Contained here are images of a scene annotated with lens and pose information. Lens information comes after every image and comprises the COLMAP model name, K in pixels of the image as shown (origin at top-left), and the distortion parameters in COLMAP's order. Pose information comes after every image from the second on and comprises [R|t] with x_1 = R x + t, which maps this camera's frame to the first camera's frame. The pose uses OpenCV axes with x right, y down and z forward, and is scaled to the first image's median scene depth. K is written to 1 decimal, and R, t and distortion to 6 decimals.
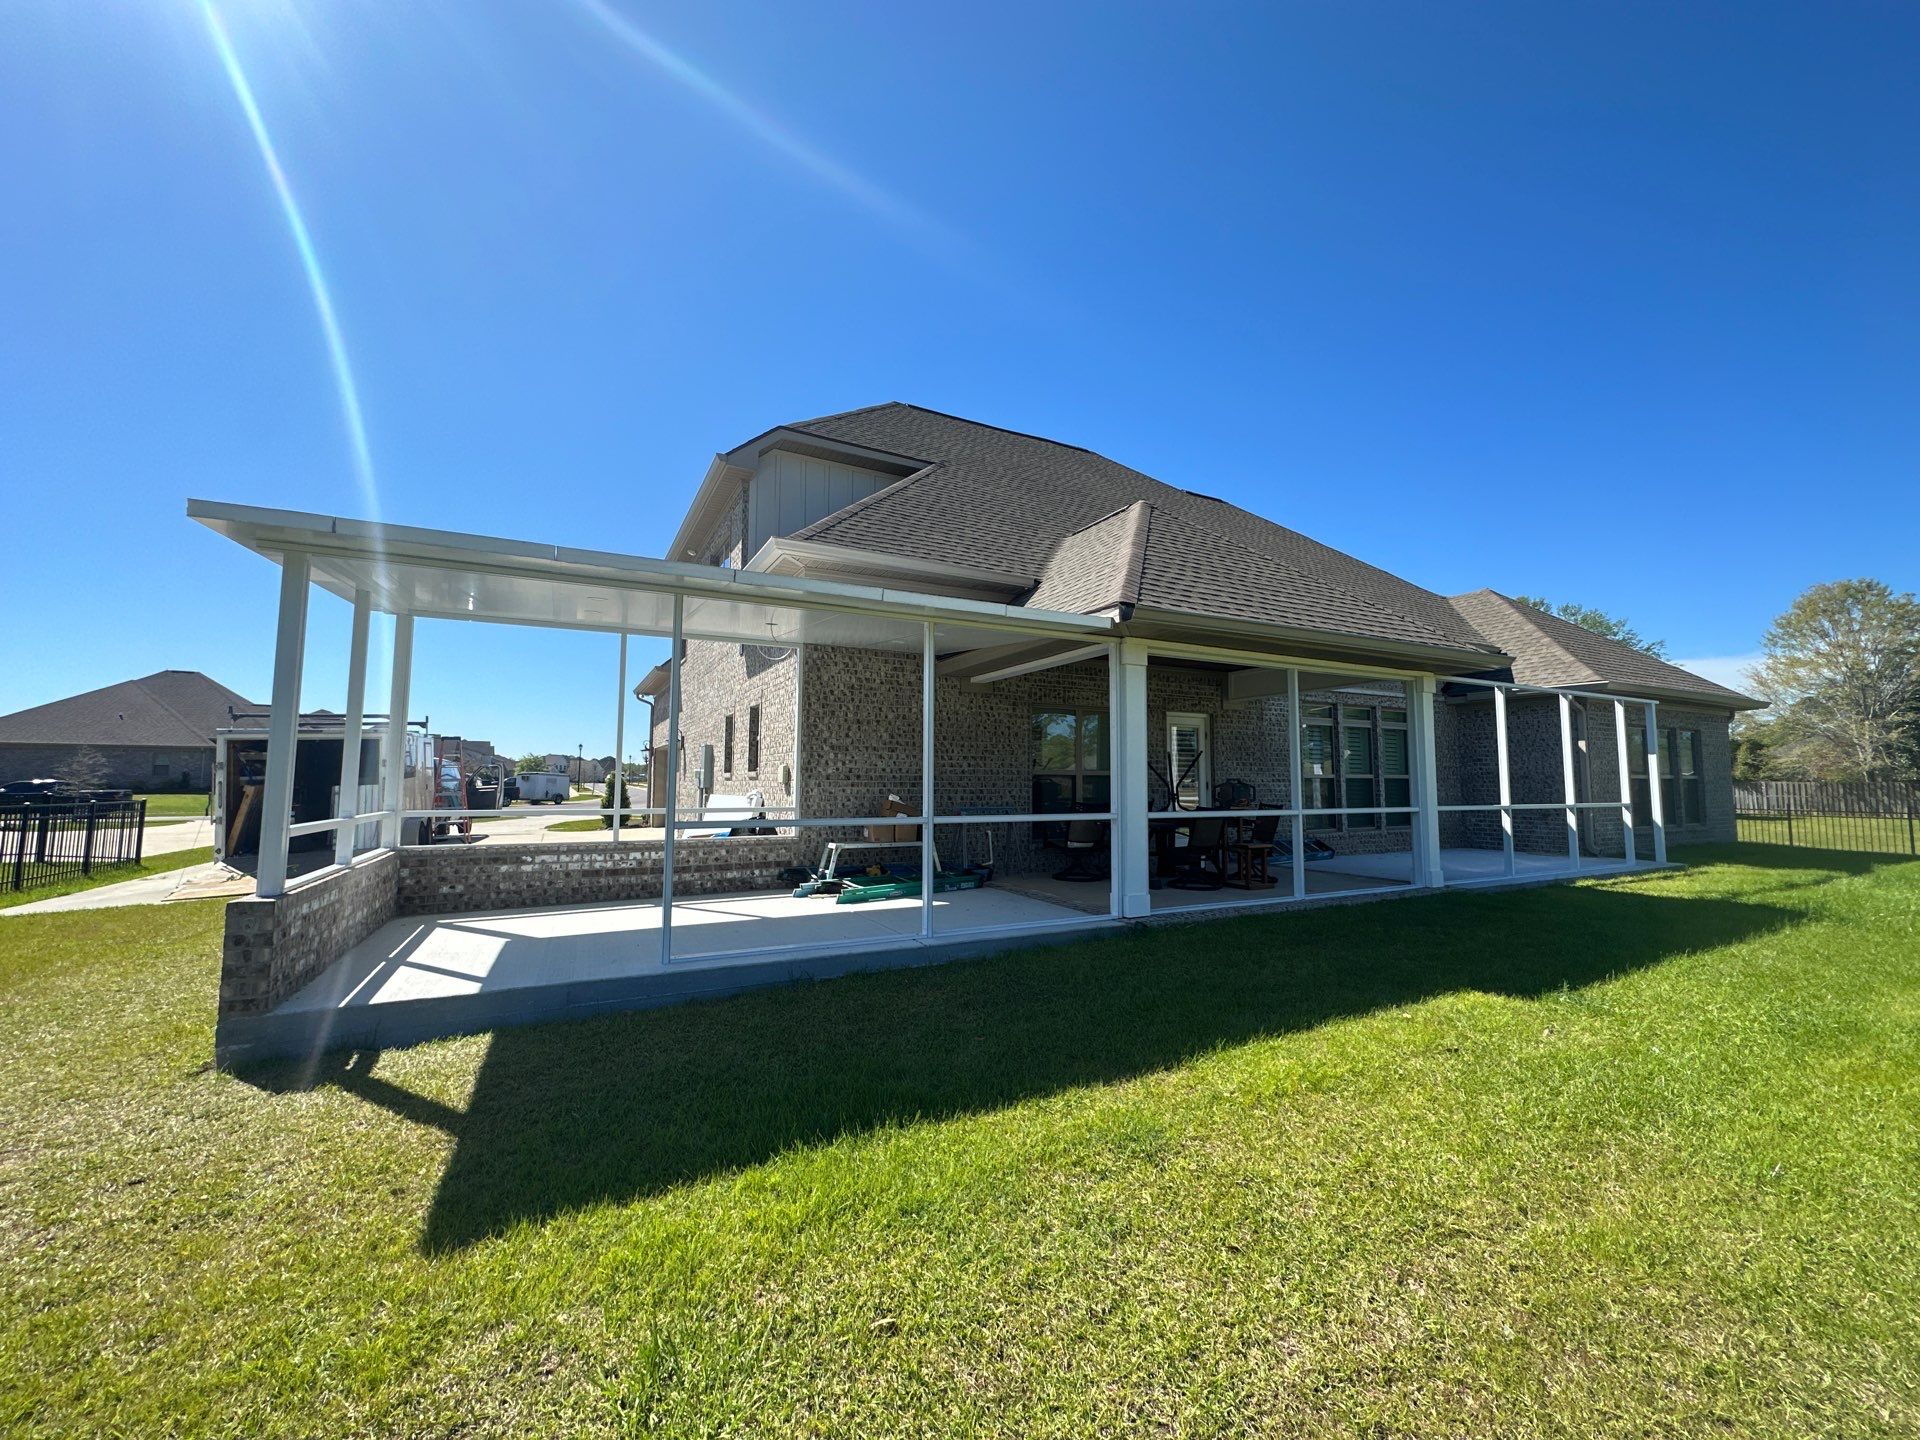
lens RADIAL K [[766.9, 0, 965.2], [0, 766.9, 719.2], [0, 0, 1]] dist [-0.002167, -0.000202]
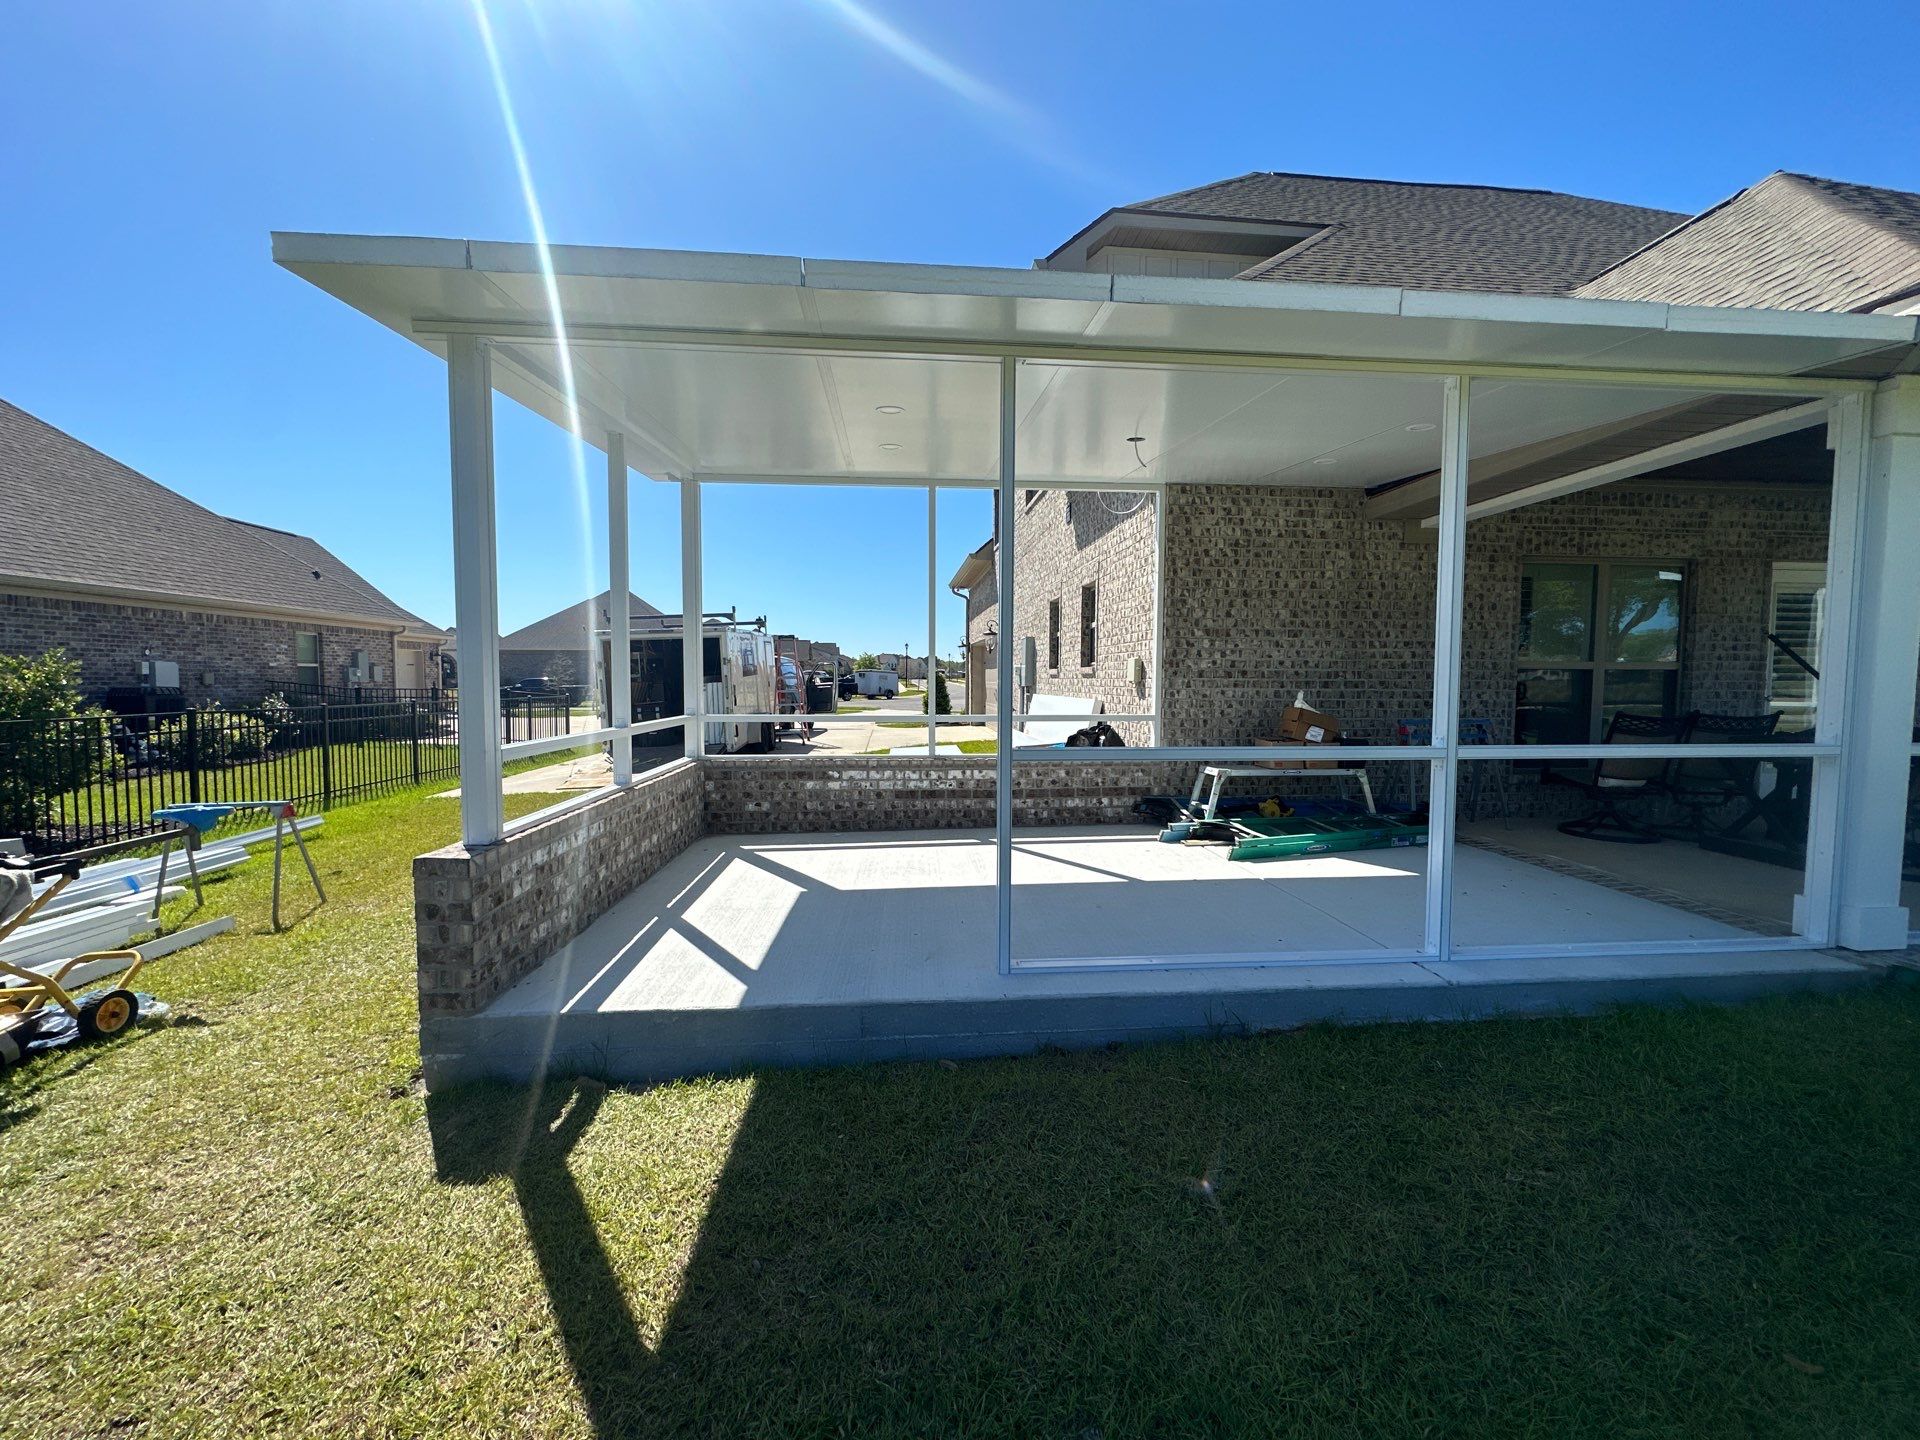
lens RADIAL K [[766.9, 0, 957.9], [0, 766.9, 719.6], [0, 0, 1]] dist [-0.002167, -0.000202]
pose [[0.920671, 0.020271, -0.389812, -0.108489], [0.032692, 0.991137, 0.128756, 0.018777], [0.388967, -0.131286, 0.911849, 0.258360]]
